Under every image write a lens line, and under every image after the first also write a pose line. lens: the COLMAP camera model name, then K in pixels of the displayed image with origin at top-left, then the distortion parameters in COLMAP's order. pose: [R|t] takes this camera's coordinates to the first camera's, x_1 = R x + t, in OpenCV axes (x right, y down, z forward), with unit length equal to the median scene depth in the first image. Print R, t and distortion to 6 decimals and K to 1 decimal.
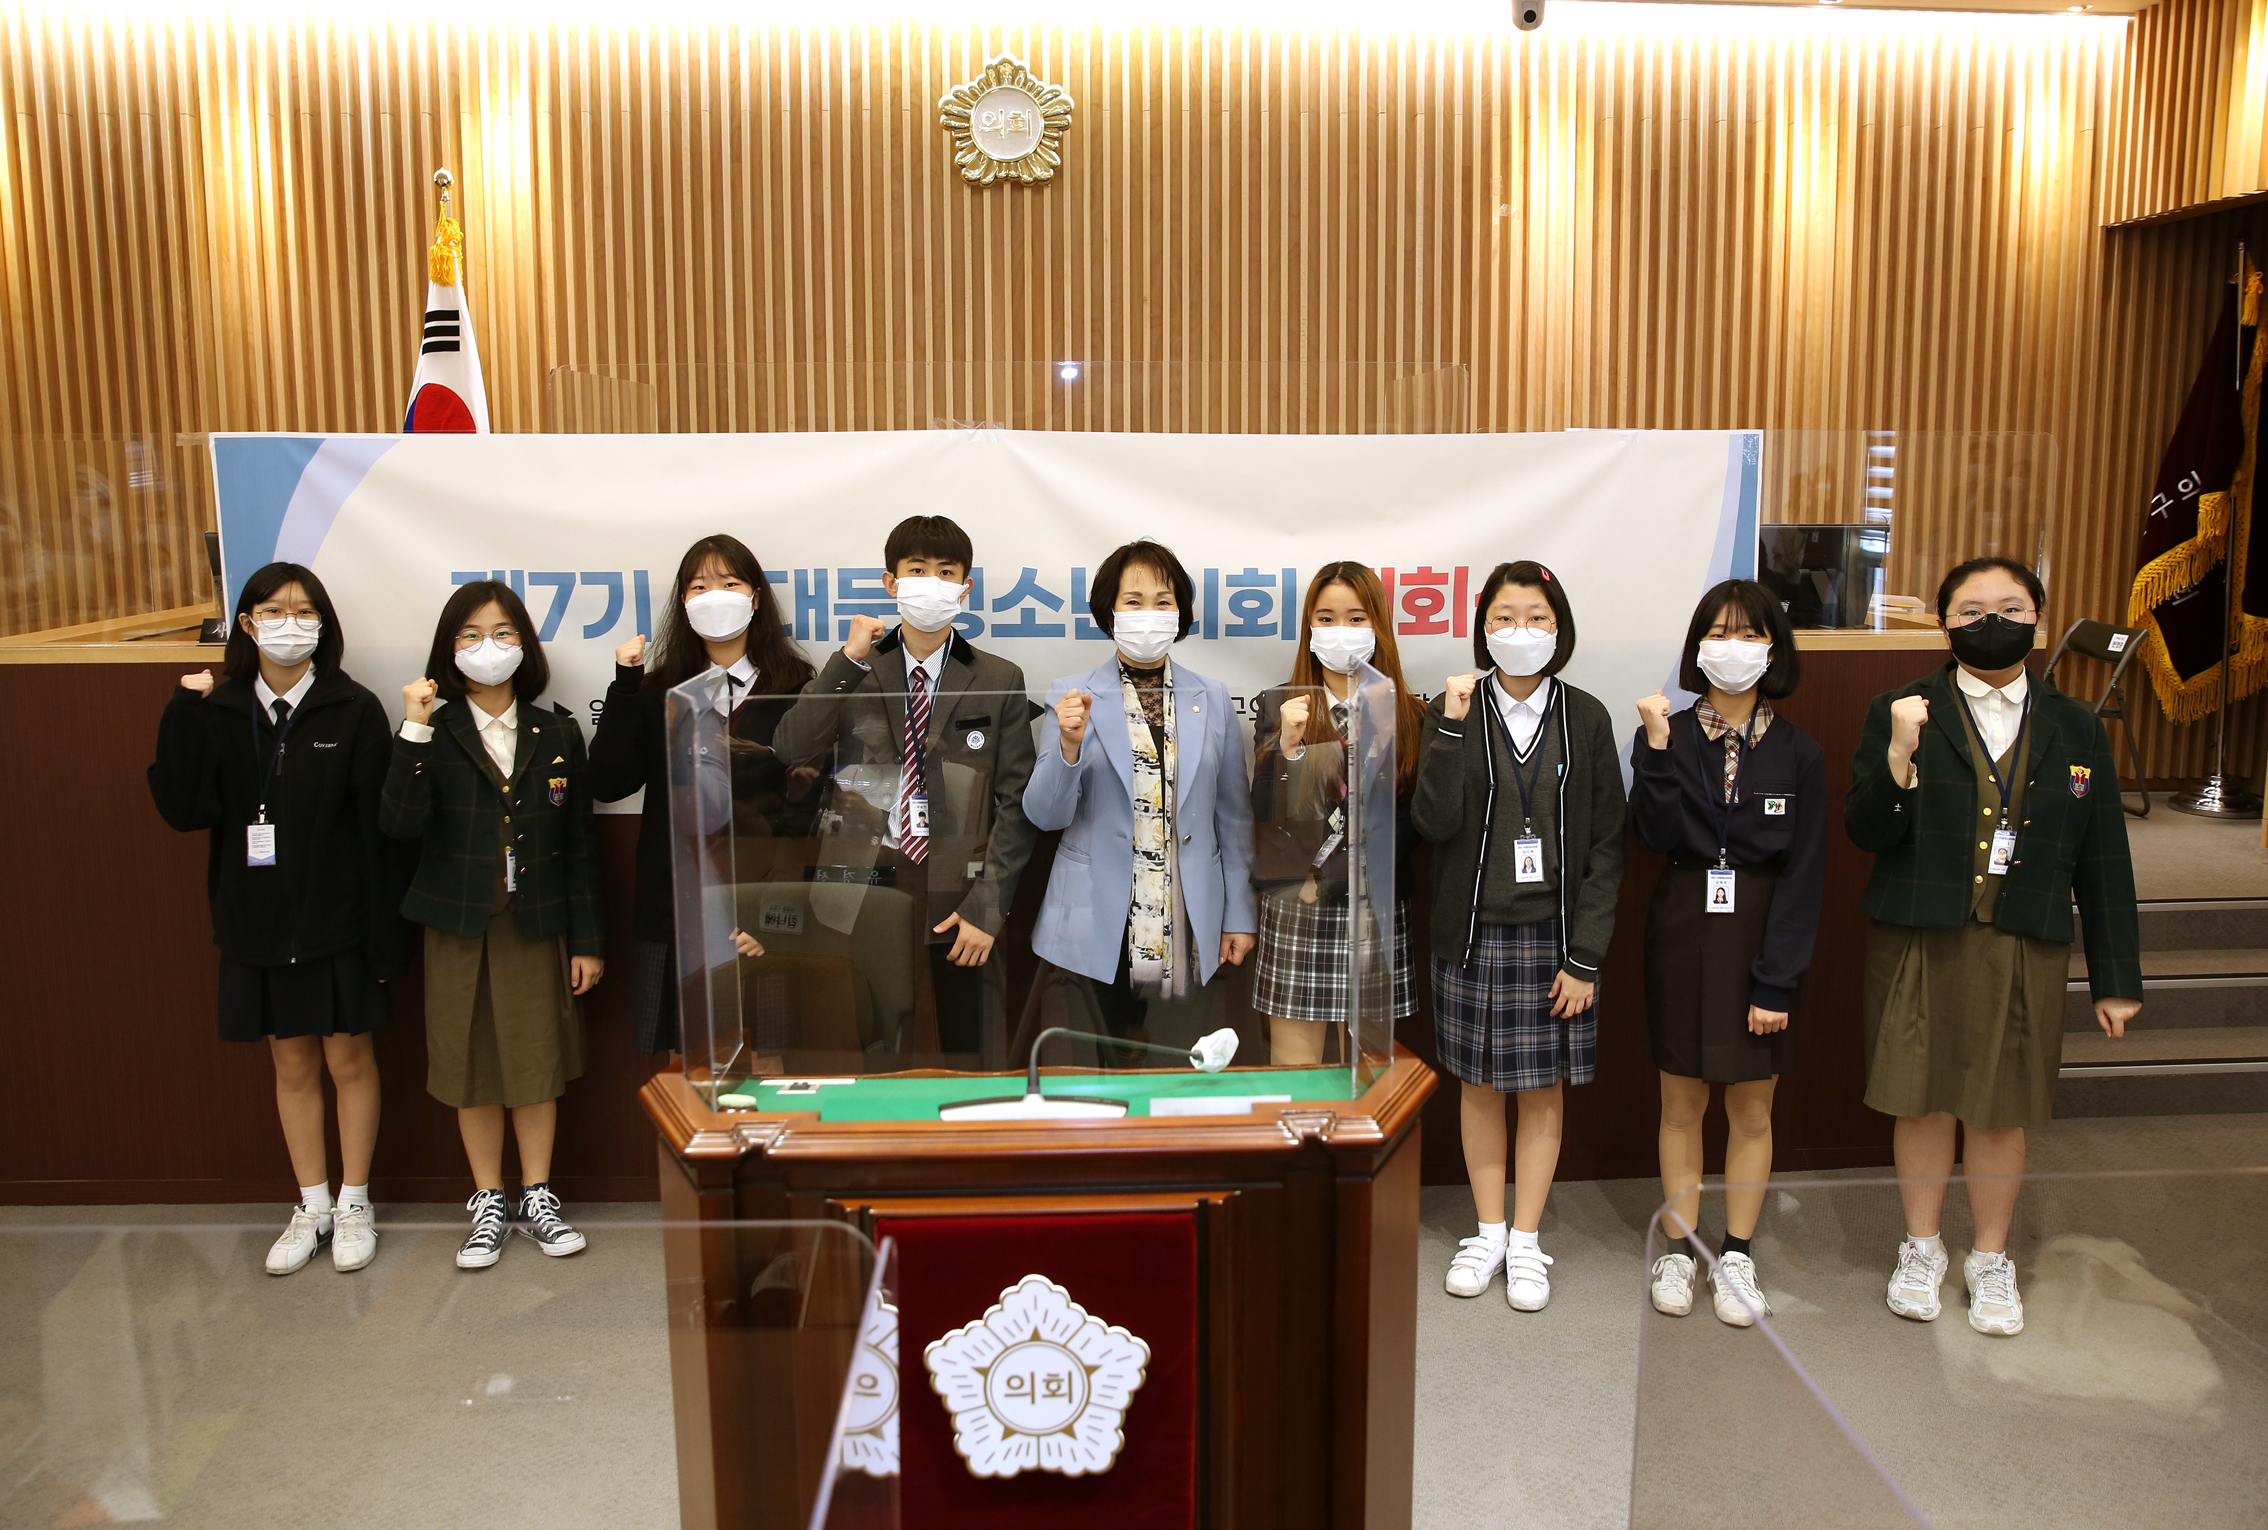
lens RADIAL K [[1771.0, 0, 1164.4], [0, 1771.0, 710.3], [0, 0, 1]] dist [-0.086620, 0.050020]
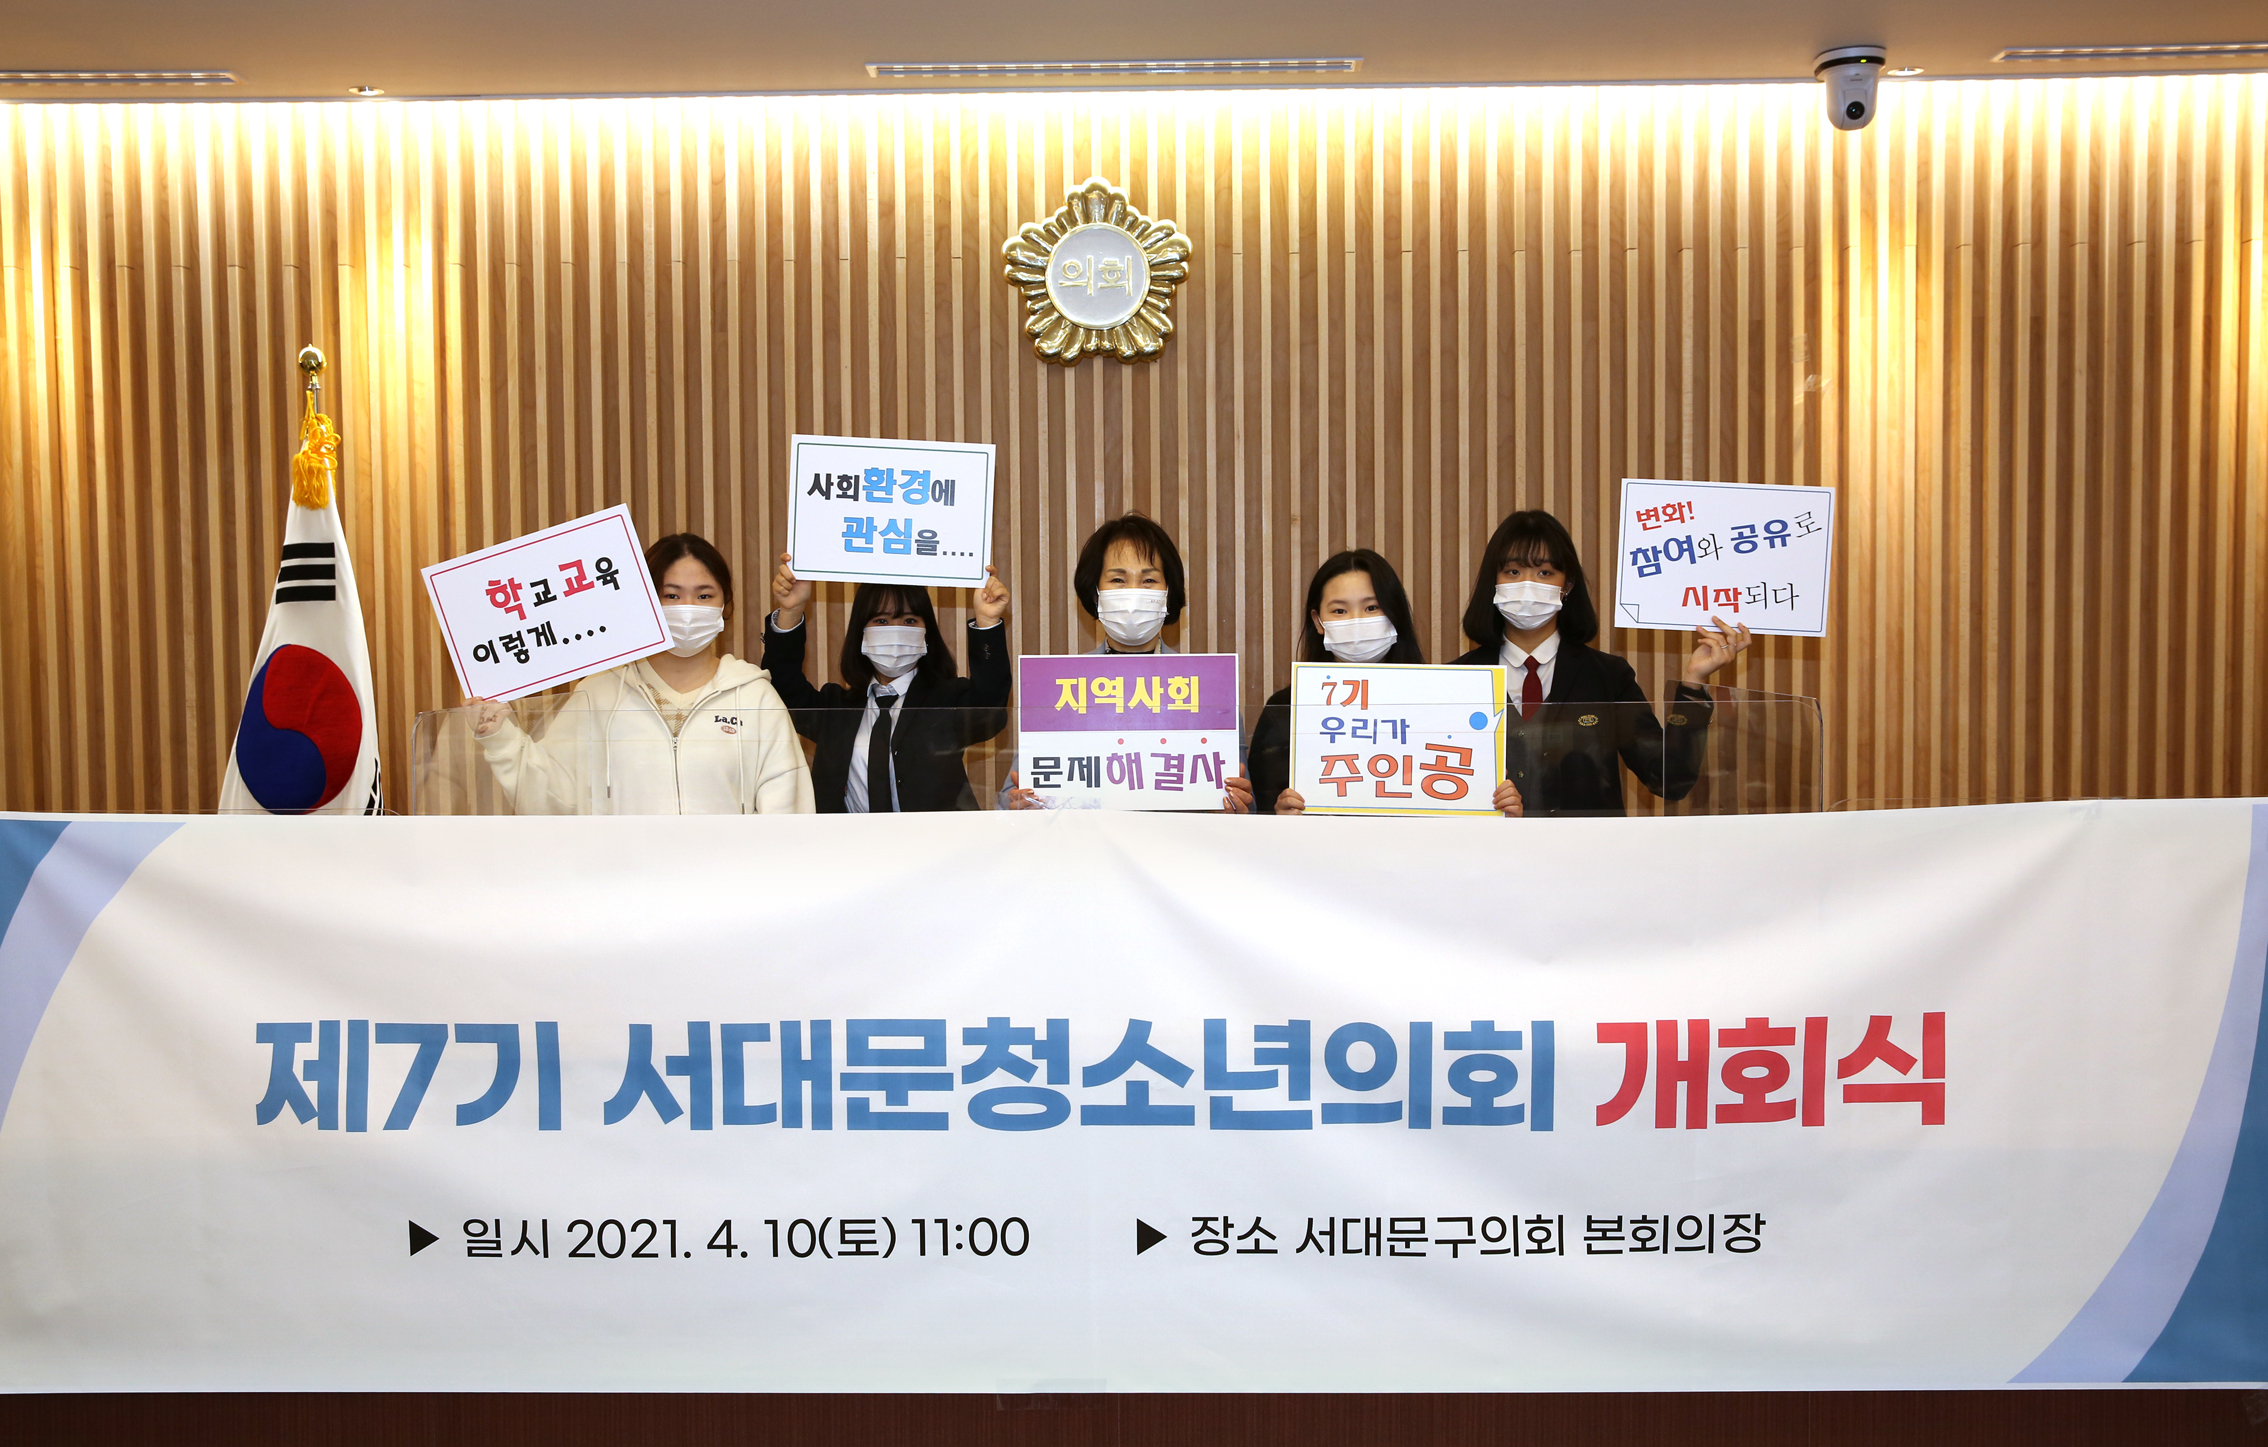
lens RADIAL K [[2259.5, 0, 1123.3], [0, 2259.5, 740.4], [0, 0, 1]] dist [0.020108, 0.000000]
pose [[0.997412, -0.002204, -0.071864, -0.014049], [-0.003551, 0.996801, -0.079851, -0.073315], [0.071810, 0.079899, 0.994213, 0.104273]]
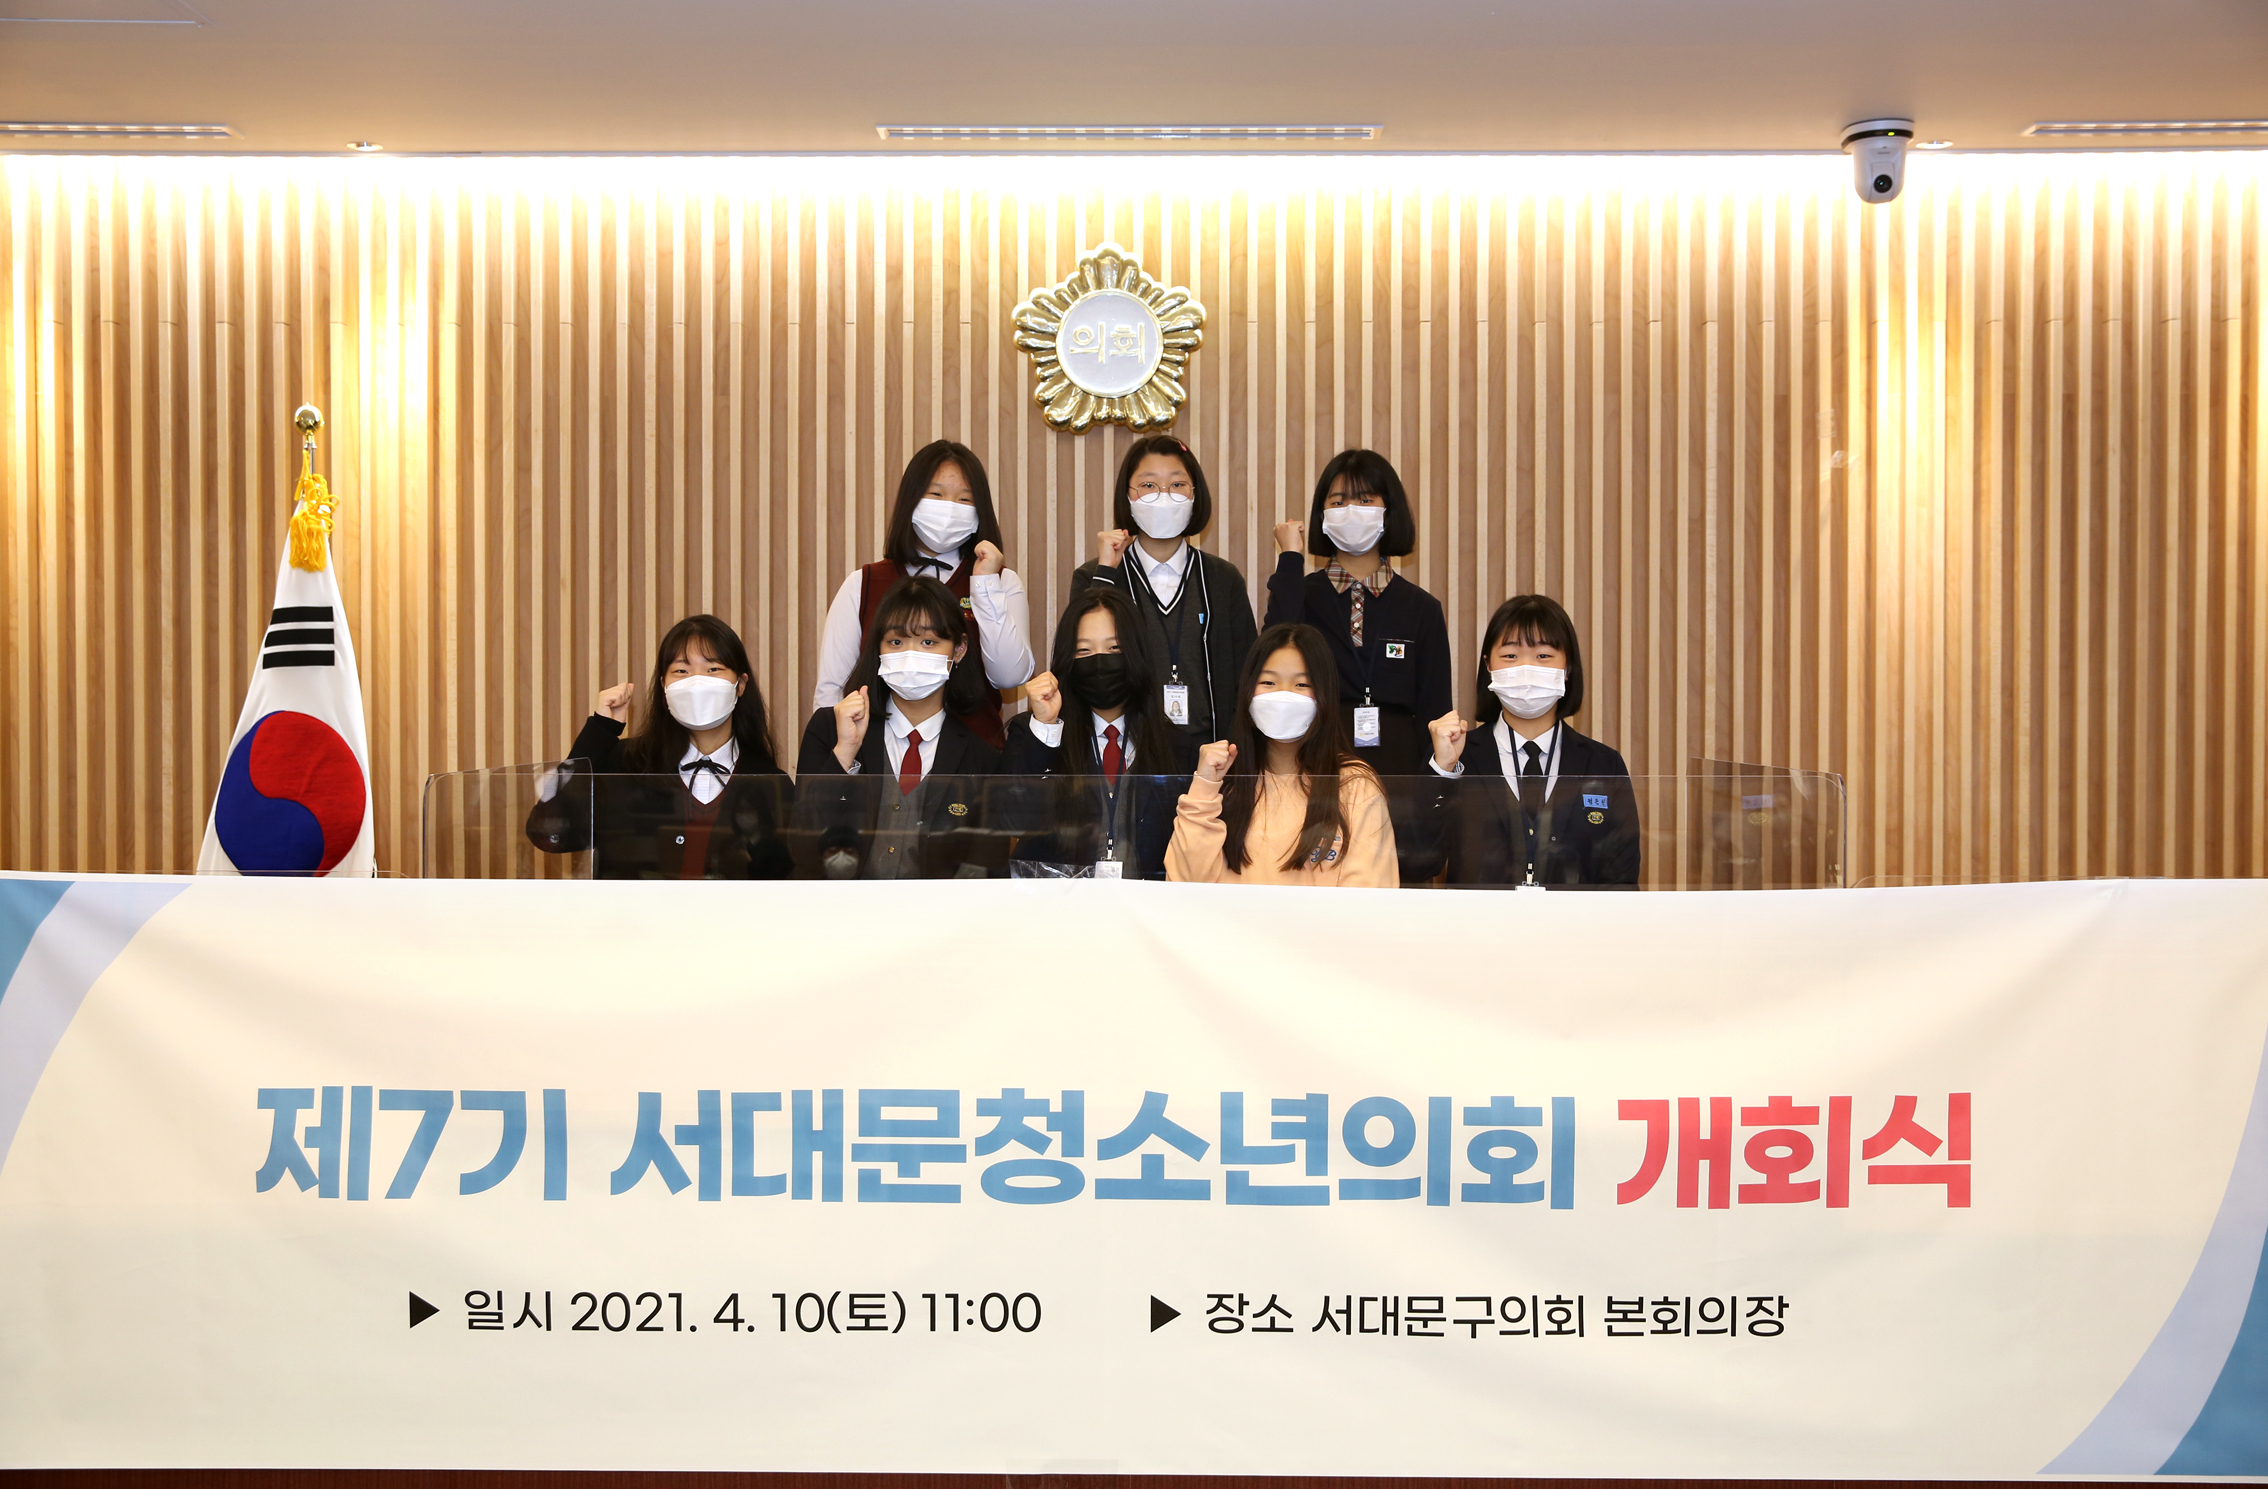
lens RADIAL K [[2386.4, 0, 1129.3], [0, 2386.4, 750.7], [0, 0, 1]] dist [0.038693, 0.000000]
pose [[0.997782, 0.005375, -0.066354, -0.018199], [-0.012864, 0.993517, -0.112954, -0.066437], [0.065317, 0.113557, 0.991382, 0.078817]]
